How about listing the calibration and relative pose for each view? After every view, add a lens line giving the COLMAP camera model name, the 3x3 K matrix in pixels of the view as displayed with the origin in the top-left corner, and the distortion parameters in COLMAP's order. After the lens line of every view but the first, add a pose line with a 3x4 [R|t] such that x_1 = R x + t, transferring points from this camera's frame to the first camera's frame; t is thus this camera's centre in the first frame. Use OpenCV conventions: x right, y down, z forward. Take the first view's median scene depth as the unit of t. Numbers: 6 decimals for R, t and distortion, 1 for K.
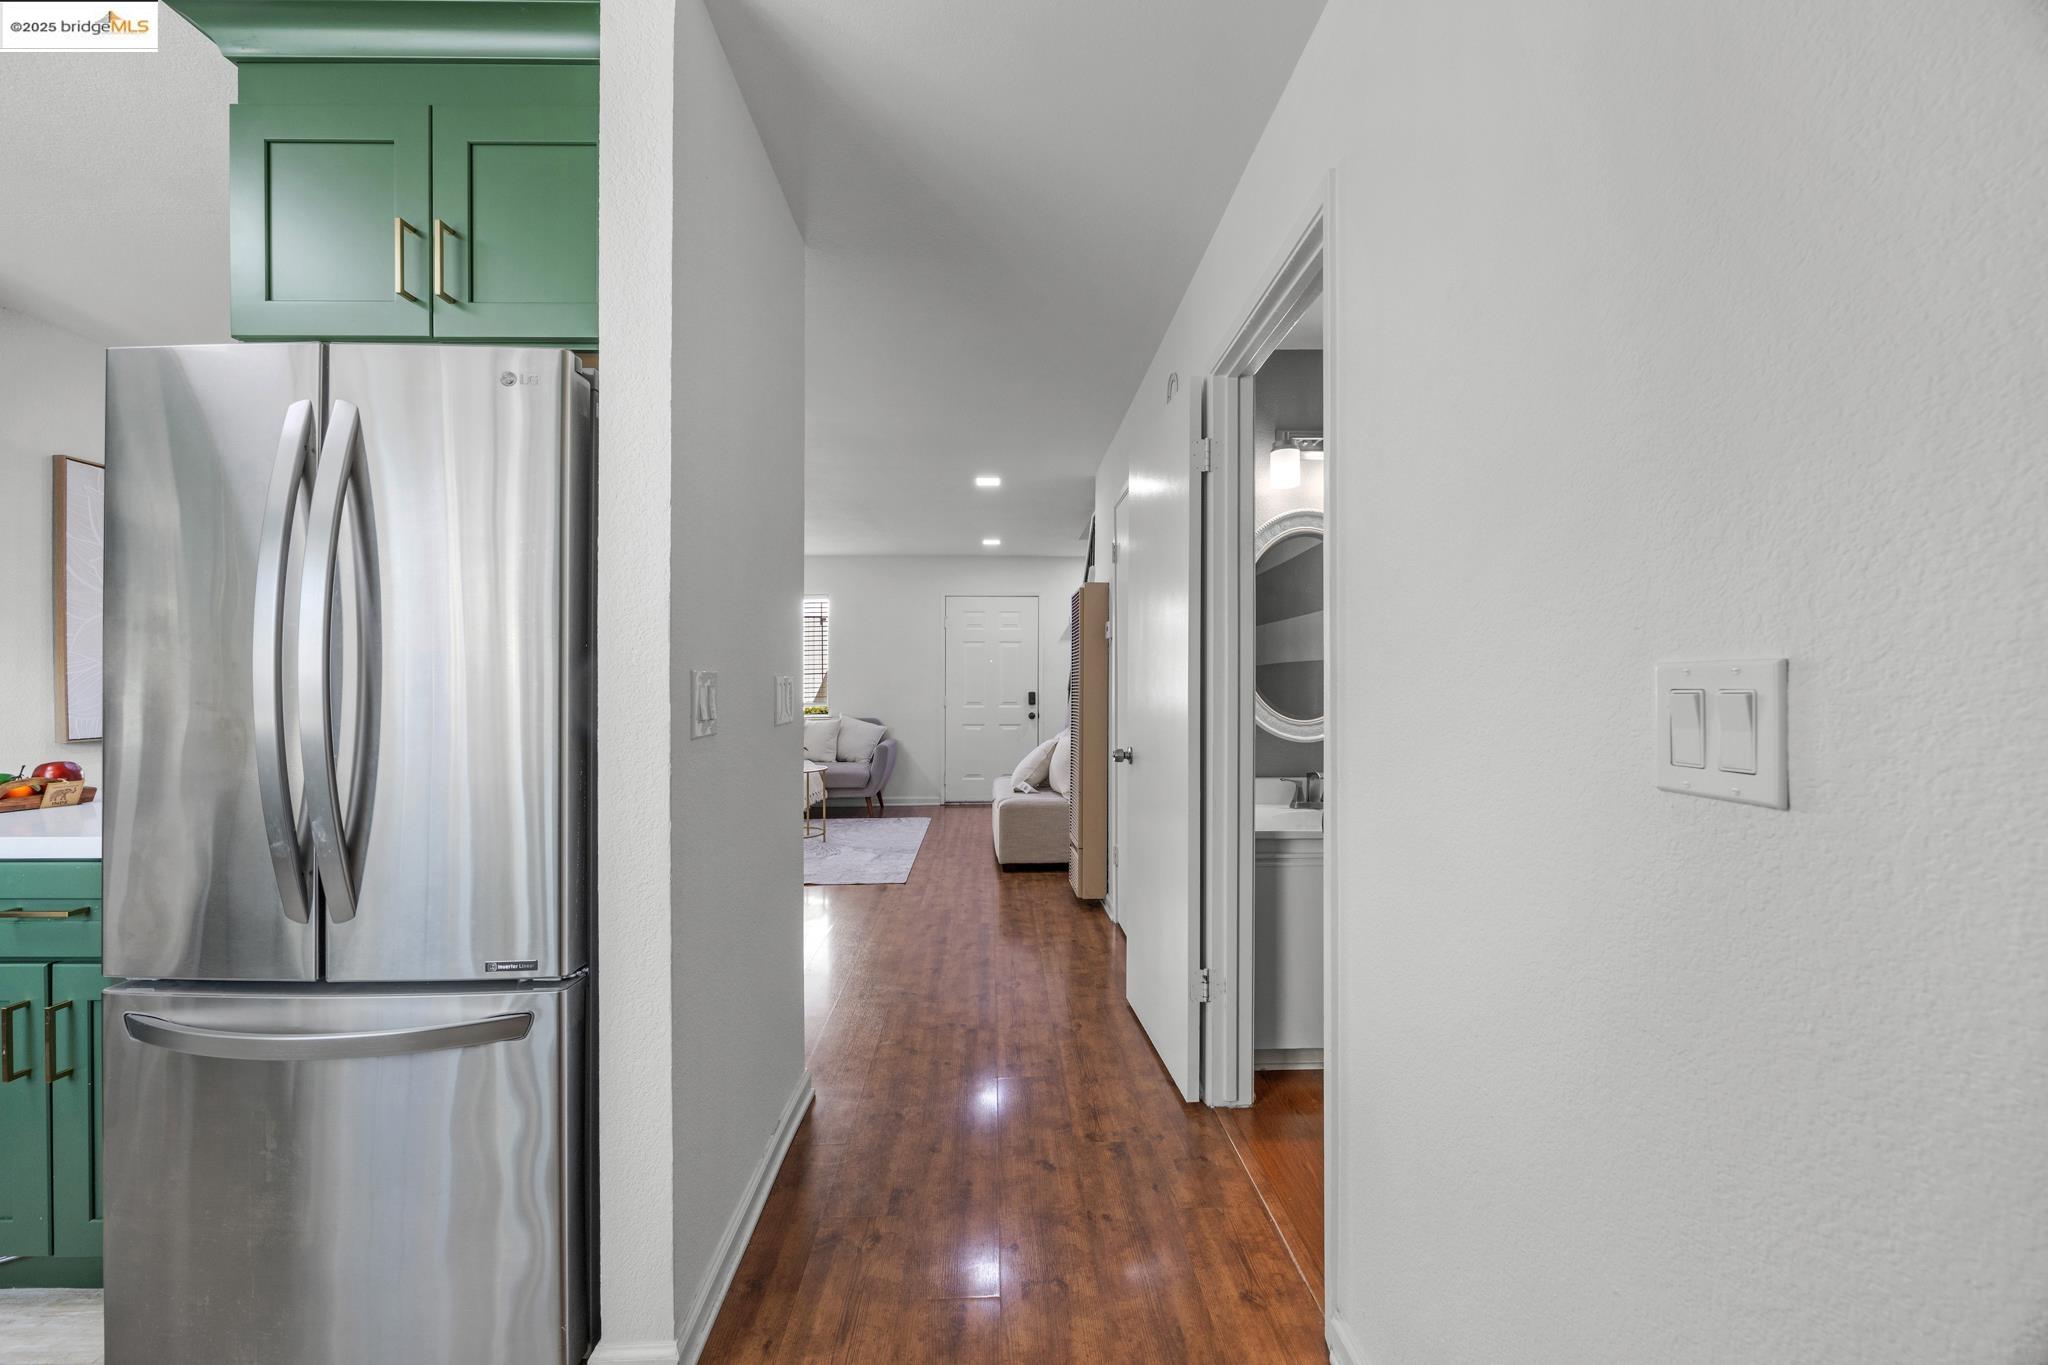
lens RADIAL K [[799.7, 0, 1024.0], [0, 799.7, 682.5], [0, 0, 1]] dist [-0.000766, 0.000046]
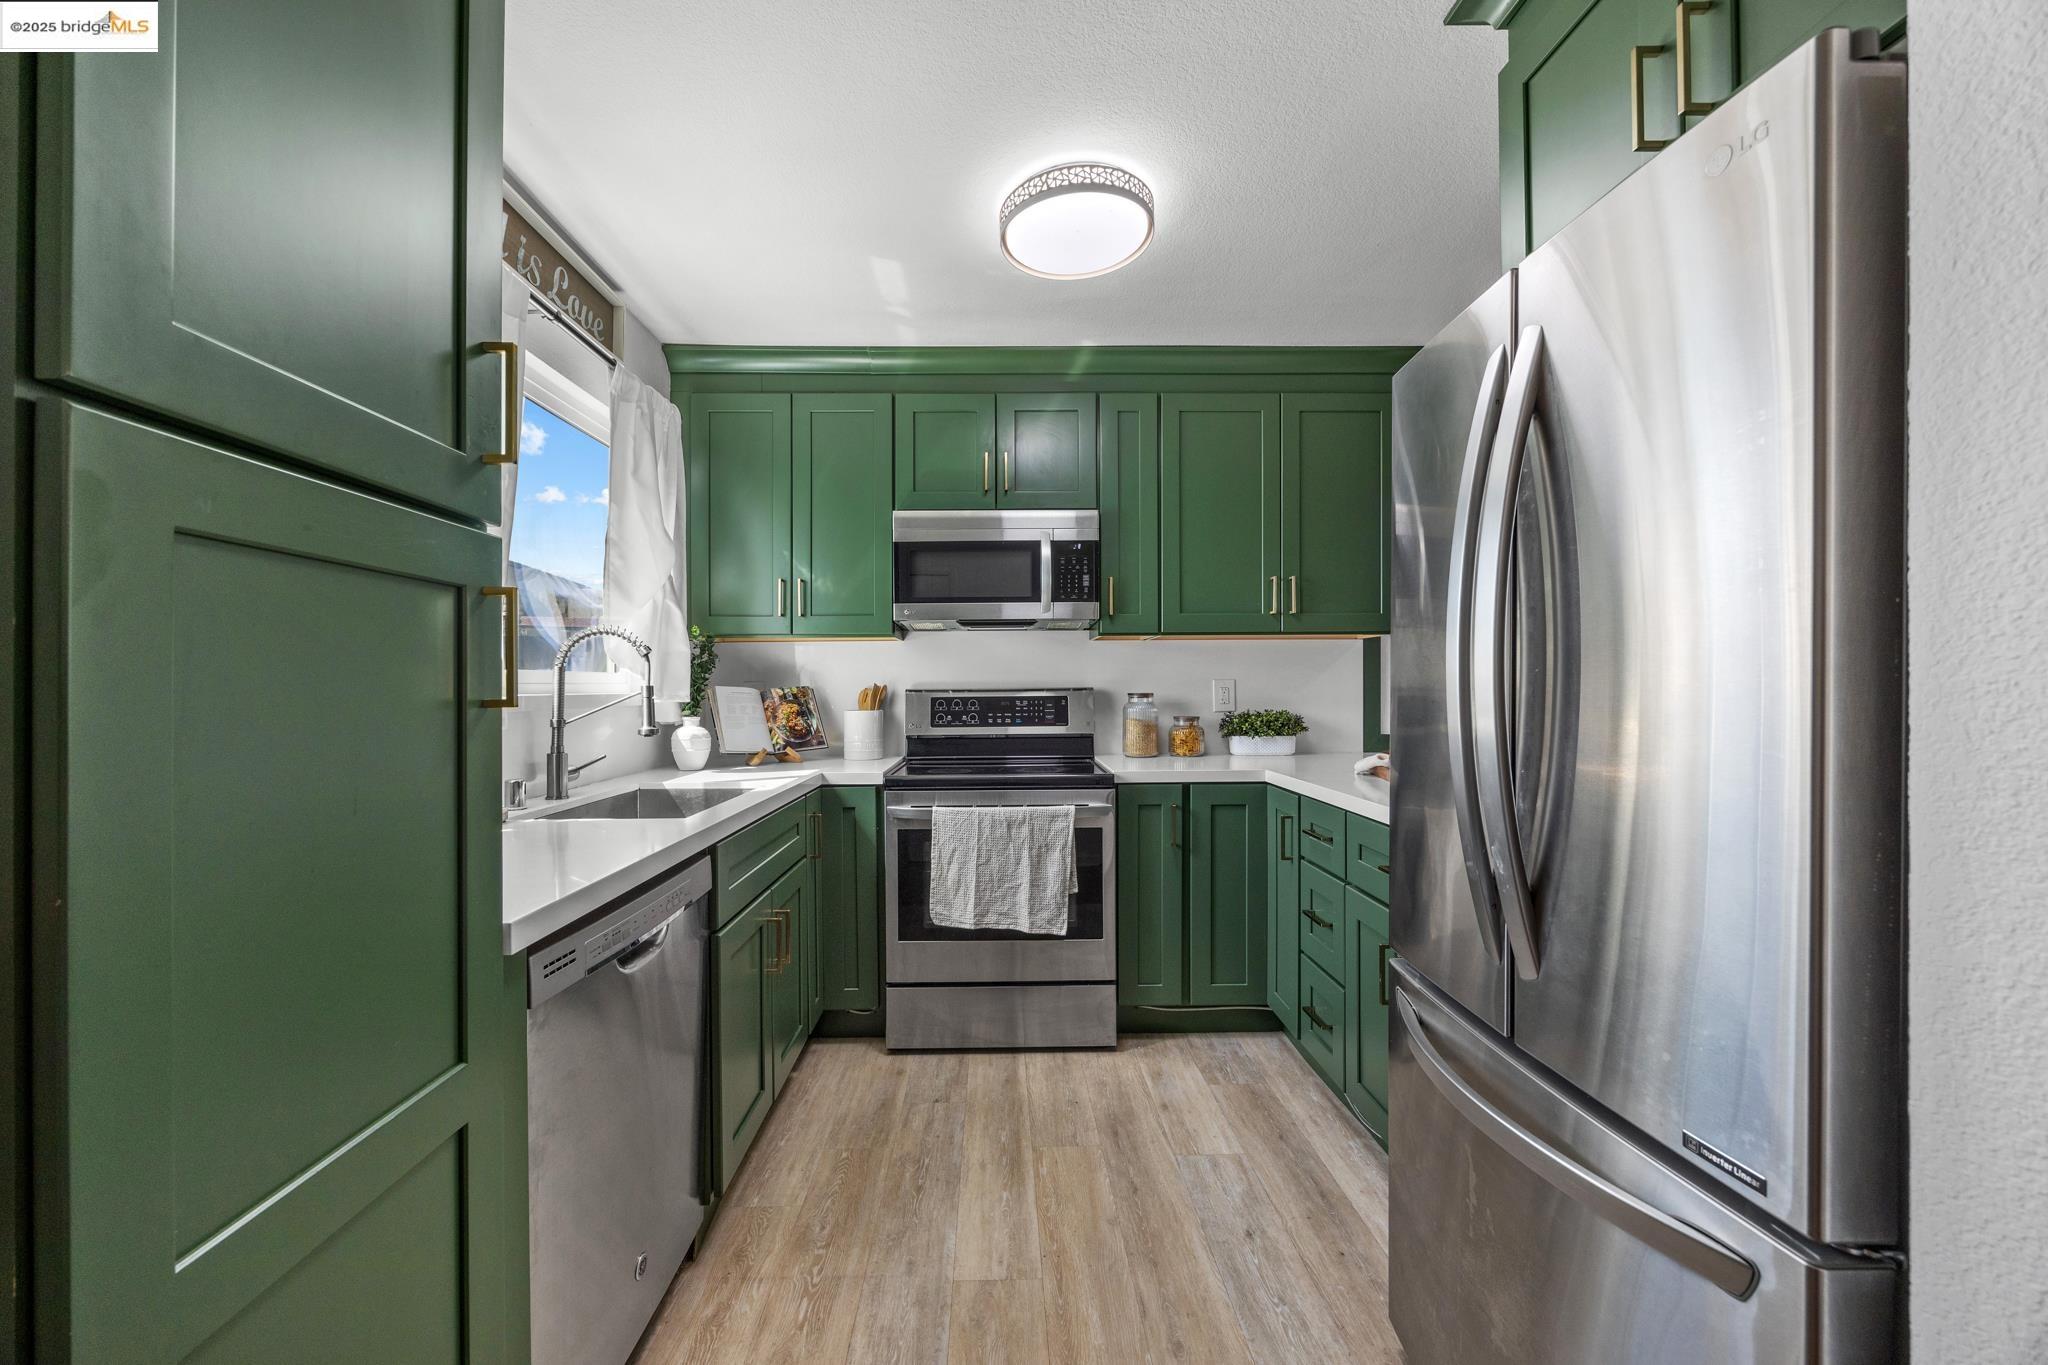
lens RADIAL K [[786.3, 0, 1023.5], [0, 786.3, 690.0], [0, 0, 1]] dist [-0.005851, 0.000062]
pose [[-0.013311, -0.000444, -0.999911, -0.018817], [0.006390, 0.999979, -0.000529, 0.002118], [0.999891, -0.006396, -0.013308, 0.146728]]
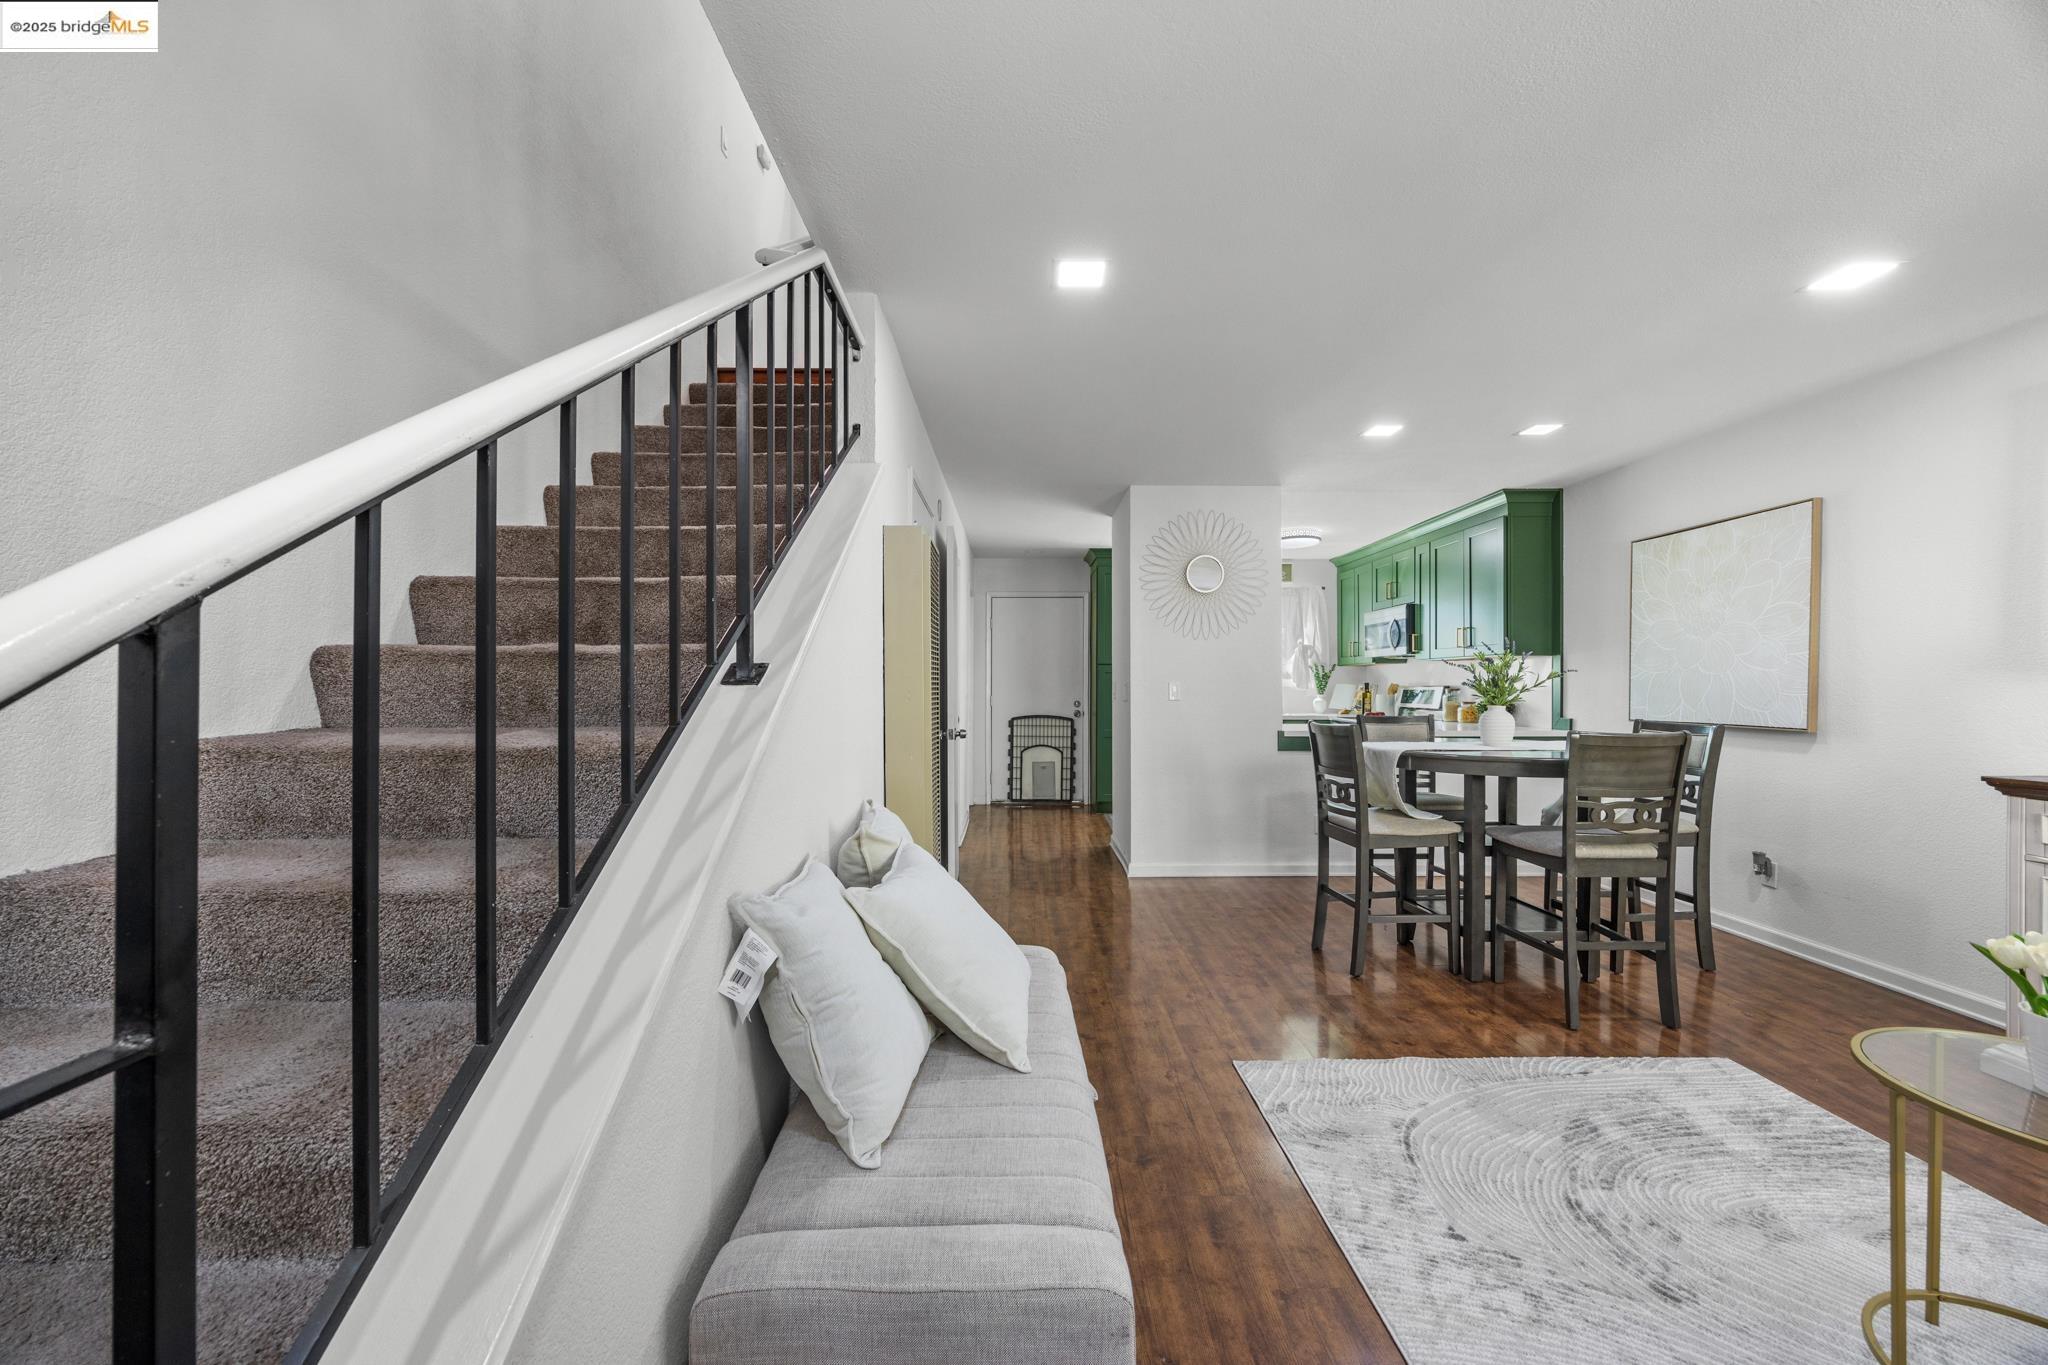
lens RADIAL K [[777.8, 0, 1023.8], [0, 777.8, 684.1], [0, 0, 1]] dist [-0.002790, 0.000257]
pose [[-0.999422, -0.000937, 0.033996, -0.023813], [-0.001014, 0.999997, -0.002235, 0.001726], [-0.033993, -0.002268, -0.999419, 1.304231]]
